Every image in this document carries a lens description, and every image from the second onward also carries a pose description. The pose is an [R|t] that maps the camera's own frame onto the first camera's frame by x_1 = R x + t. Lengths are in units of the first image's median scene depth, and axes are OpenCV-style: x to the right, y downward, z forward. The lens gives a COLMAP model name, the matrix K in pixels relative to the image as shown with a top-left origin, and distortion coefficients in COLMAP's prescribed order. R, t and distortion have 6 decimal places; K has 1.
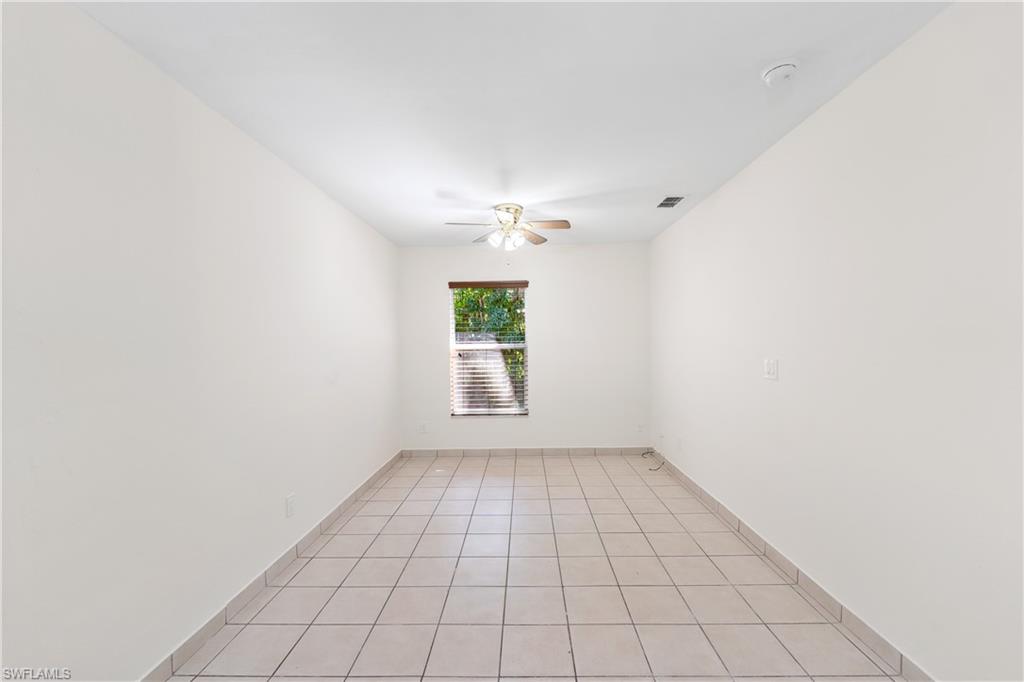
lens RADIAL K [[424.3, 0, 513.3], [0, 424.3, 340.9], [0, 0, 1]] dist [-0.000721, -0.001606]
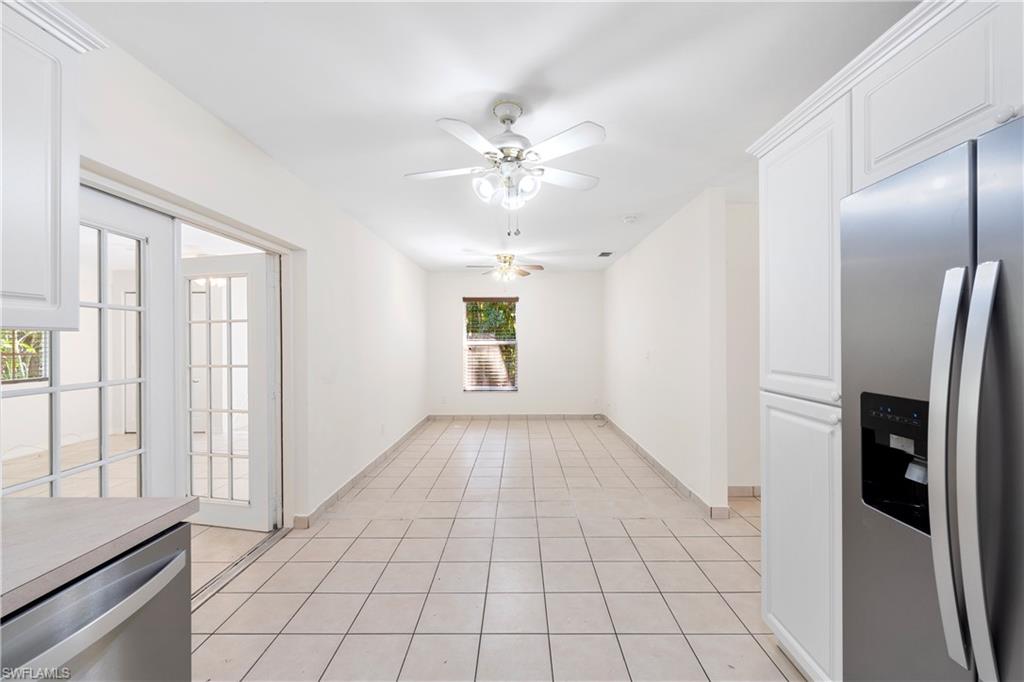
lens RADIAL K [[424.3, 0, 518.4], [0, 424.3, 337.6], [0, 0, 1]] dist [-0.000721, -0.001606]
pose [[0.999614, 0.010268, 0.025808, -0.001081], [-0.010191, 0.999943, -0.003087, -0.001220], [-0.025839, 0.002822, 0.999662, -0.435494]]
